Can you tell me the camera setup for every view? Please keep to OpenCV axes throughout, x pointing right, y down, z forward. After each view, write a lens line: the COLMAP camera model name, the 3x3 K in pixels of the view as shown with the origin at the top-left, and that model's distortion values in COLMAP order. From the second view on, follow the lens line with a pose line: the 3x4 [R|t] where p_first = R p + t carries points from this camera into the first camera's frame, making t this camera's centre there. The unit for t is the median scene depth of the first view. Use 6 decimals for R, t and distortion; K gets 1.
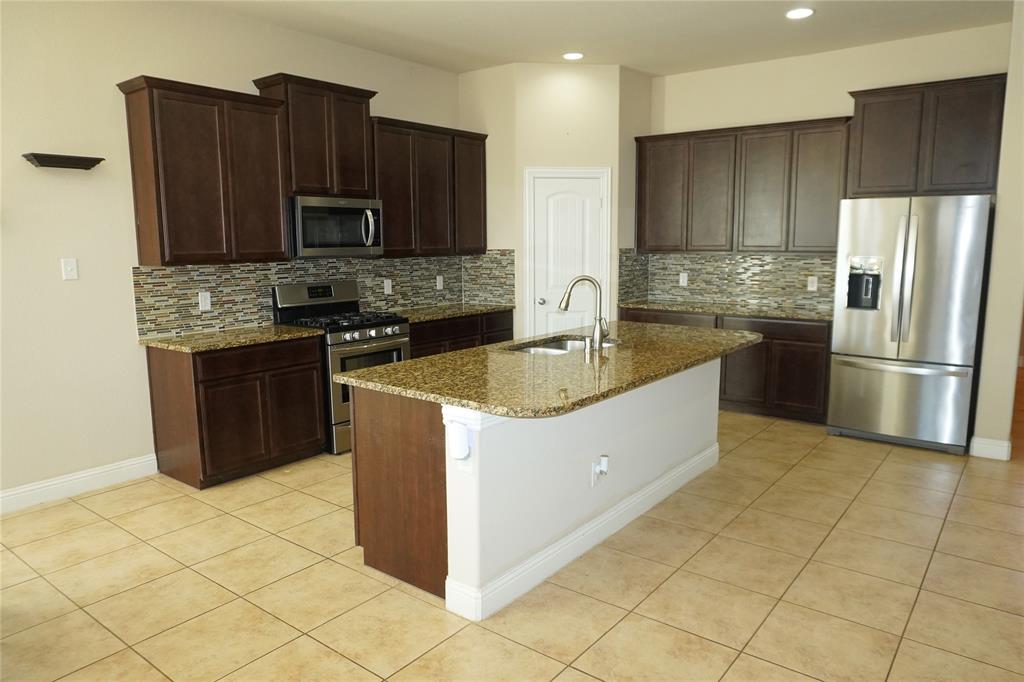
lens RADIAL K [[700.4, 0, 512.0], [0, 700.4, 341.0], [0, 0, 1]] dist [-0.006259, -0.003276]
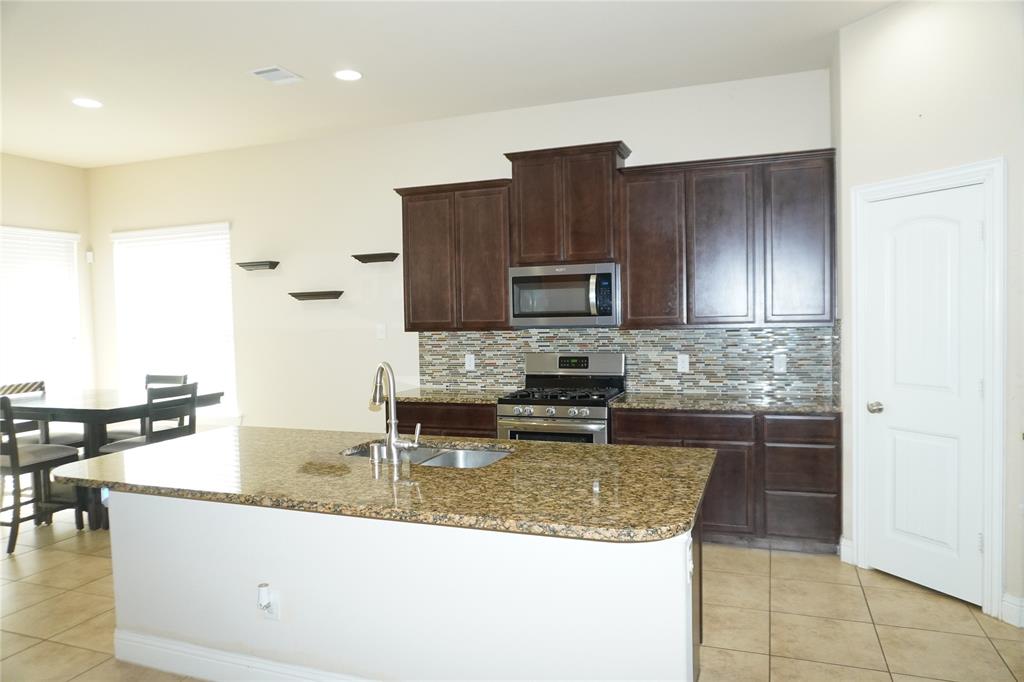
lens RADIAL K [[684.9, 0, 512.0], [0, 684.9, 341.0], [0, 0, 1]] dist [-0.024111, 0.001514]
pose [[0.304868, 0.050270, -0.951067, 0.638211], [-0.115141, 0.993227, 0.015590, -0.113345], [0.945409, 0.104754, 0.308592, 0.684097]]
